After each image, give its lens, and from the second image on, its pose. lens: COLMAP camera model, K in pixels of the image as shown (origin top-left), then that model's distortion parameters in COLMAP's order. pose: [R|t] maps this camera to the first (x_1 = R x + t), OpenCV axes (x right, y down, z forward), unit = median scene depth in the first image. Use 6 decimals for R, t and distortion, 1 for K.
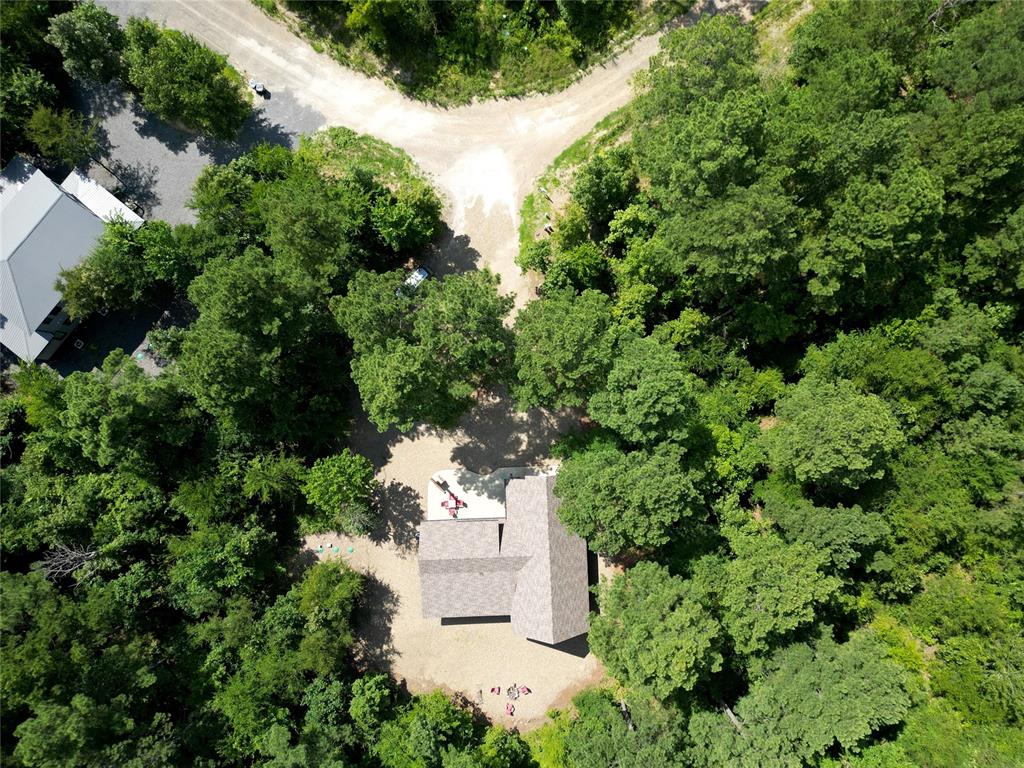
lens RADIAL K [[712.6, 0, 512.2], [0, 712.6, 382.9], [0, 0, 1]] dist [0.001756, 0.002901]
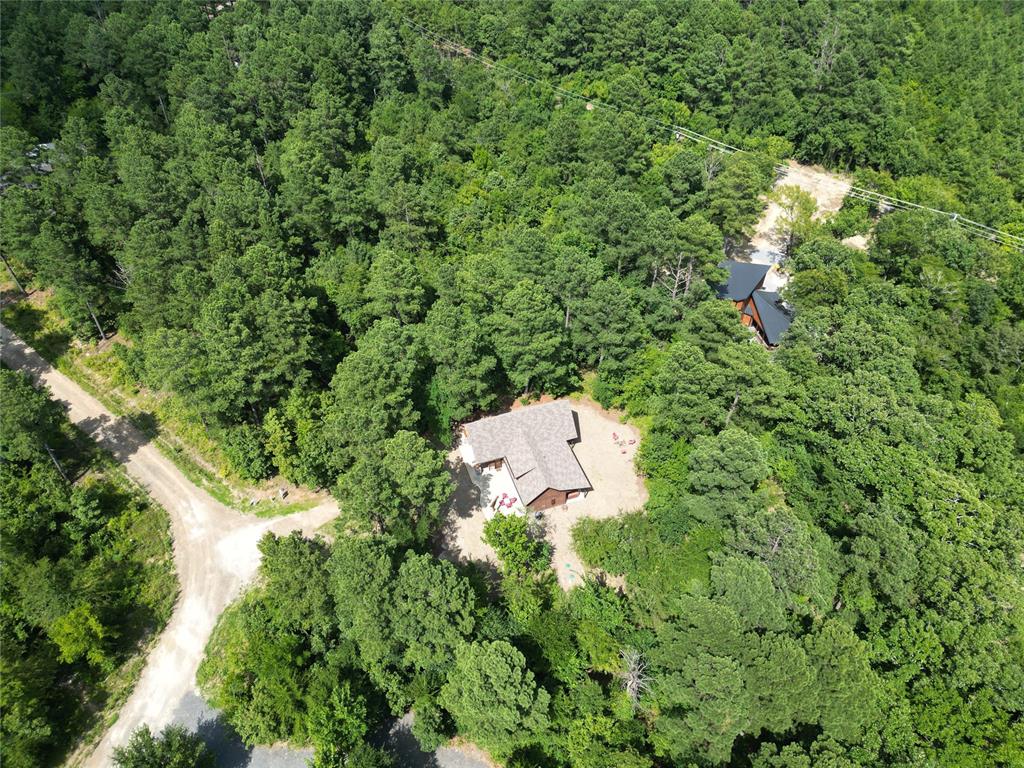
lens RADIAL K [[712.6, 0, 513.4], [0, 712.6, 383.2], [0, 0, 1]] dist [0.001756, 0.002901]
pose [[-0.214677, -0.976275, 0.028293, 0.097409], [0.961435, -0.206137, 0.182070, -0.001105], [-0.171918, 0.066288, 0.982879, -0.285099]]
